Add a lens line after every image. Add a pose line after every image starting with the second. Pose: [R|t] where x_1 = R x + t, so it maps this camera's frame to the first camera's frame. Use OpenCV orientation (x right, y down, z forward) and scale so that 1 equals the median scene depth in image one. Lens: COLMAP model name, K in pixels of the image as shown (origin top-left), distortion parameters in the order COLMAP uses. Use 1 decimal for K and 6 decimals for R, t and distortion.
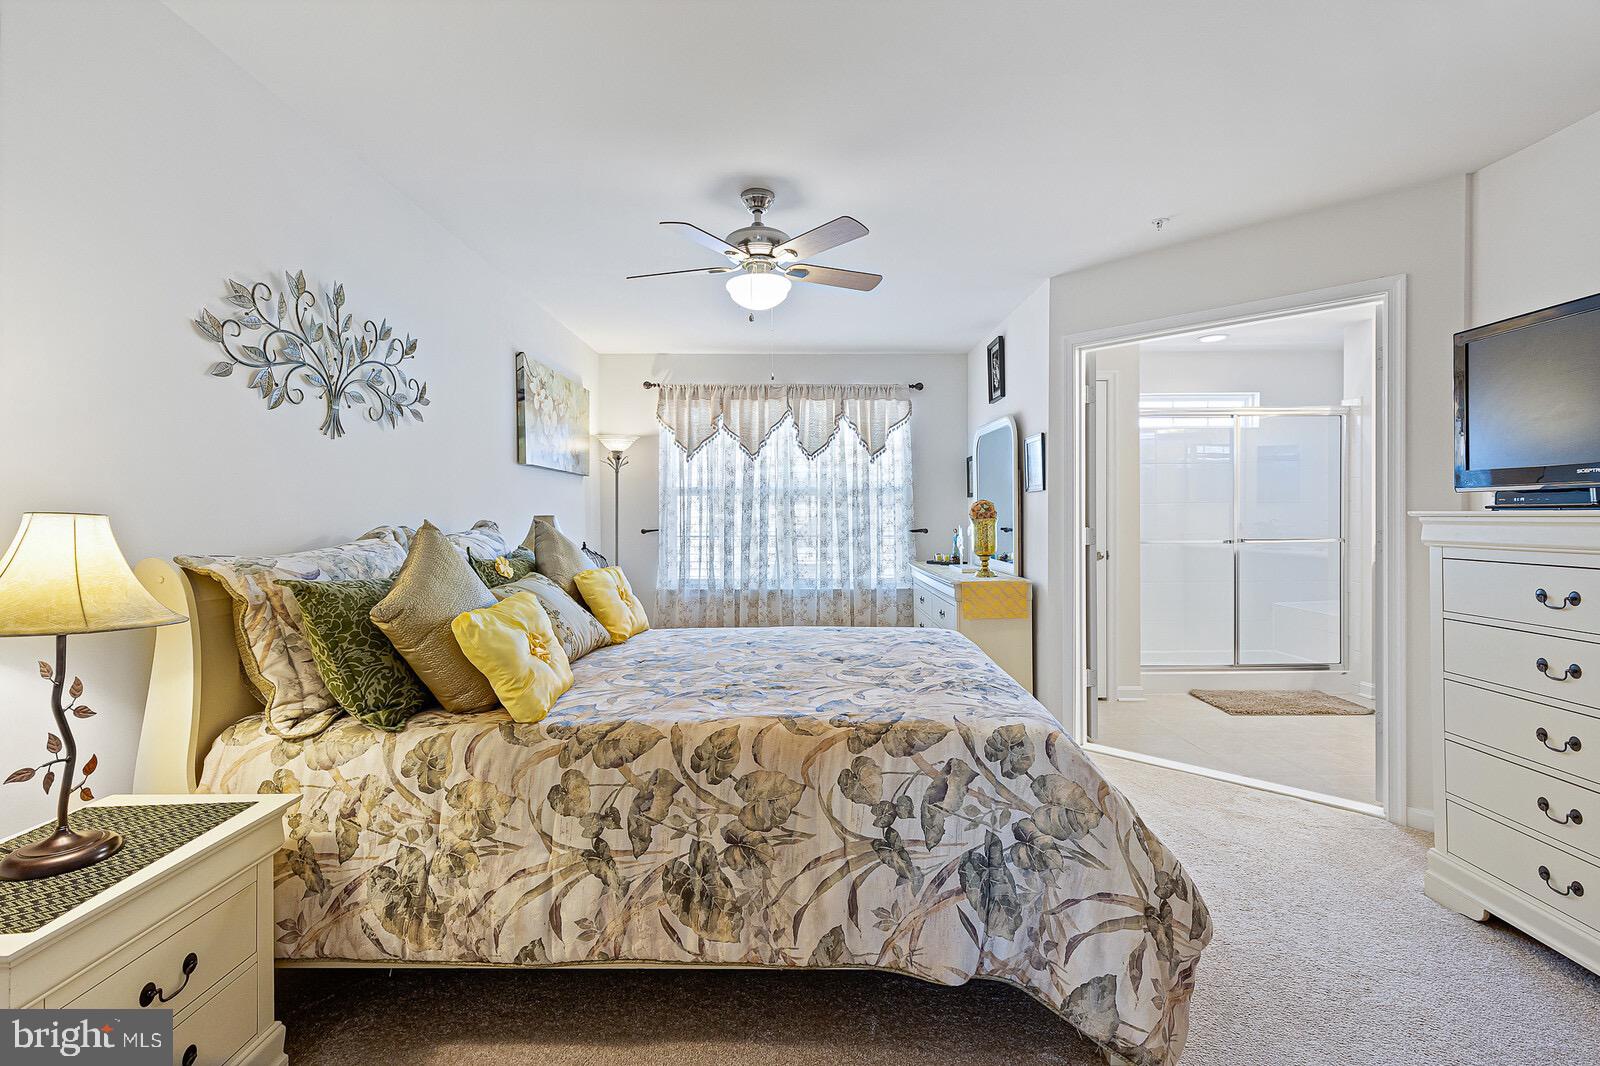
lens RADIAL K [[723.6, 0, 800.0], [0, 723.6, 533.0], [0, 0, 1]] dist [0.010461, 0.000281]
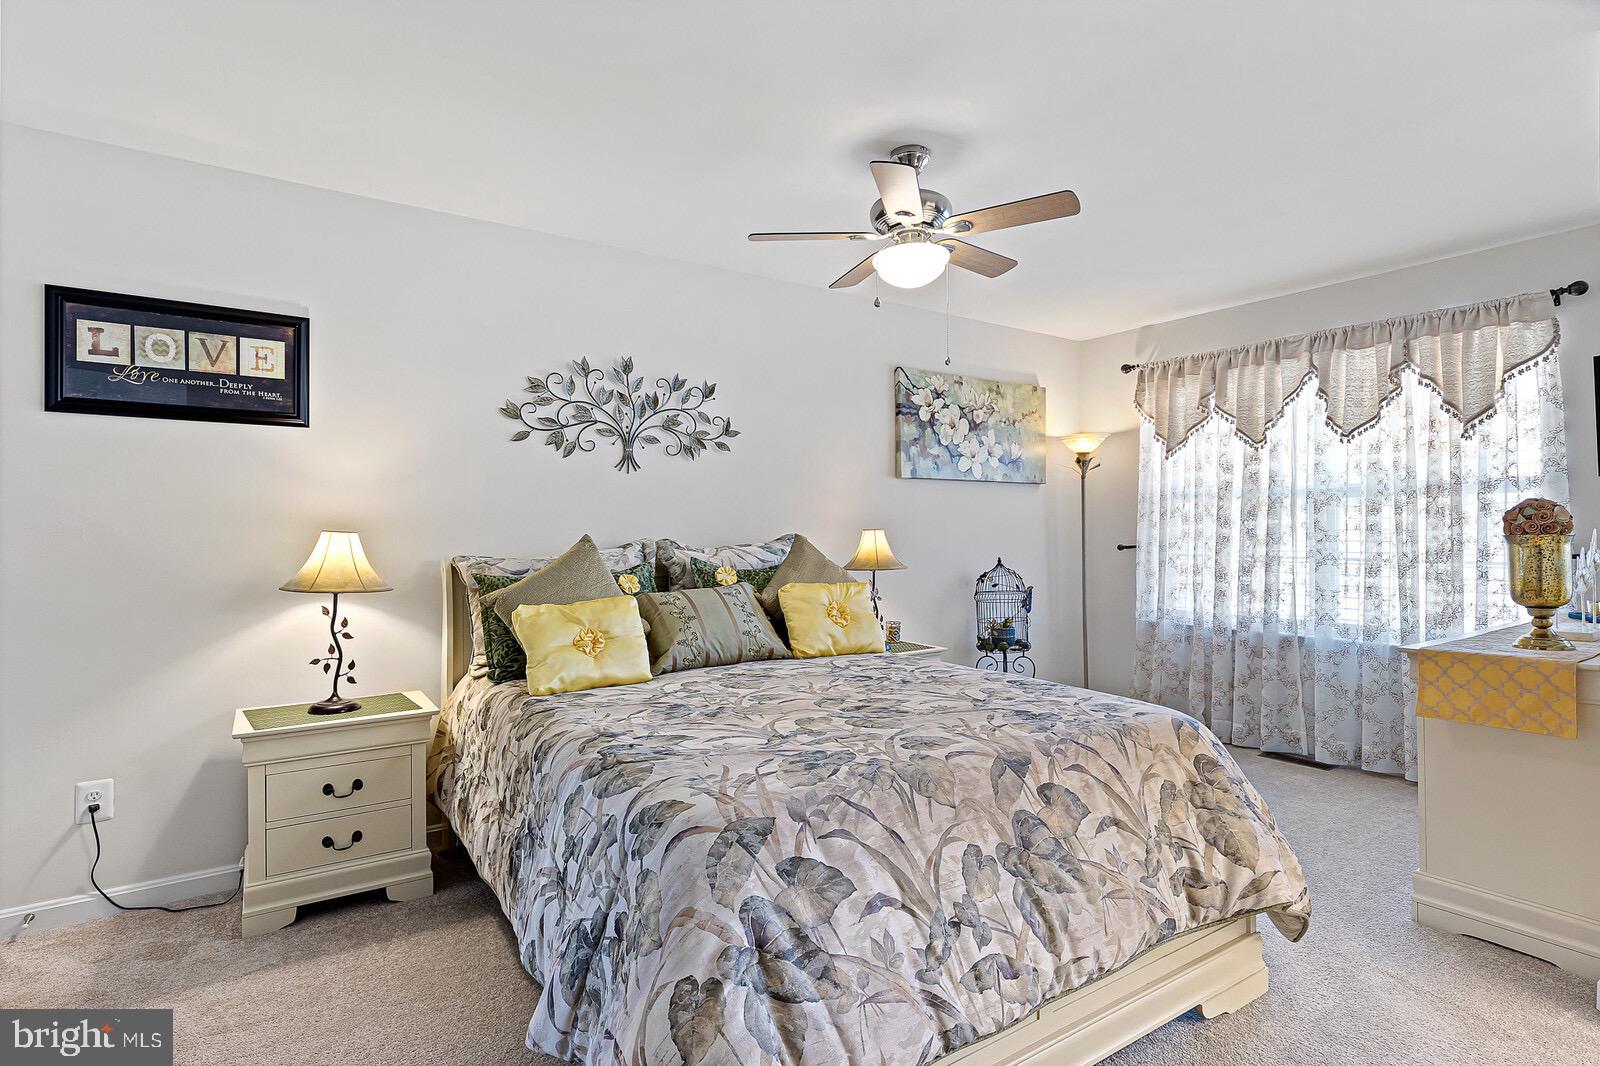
lens RADIAL K [[802.3, 0, 800.0], [0, 802.3, 533.0], [0, 0, 1]] dist [-0.001413, 0.000428]
pose [[0.565016, 0.004831, -0.825066, 0.332699], [-0.016897, 0.999841, -0.005718, -0.007086], [0.824907, 0.017172, 0.565007, 0.187974]]
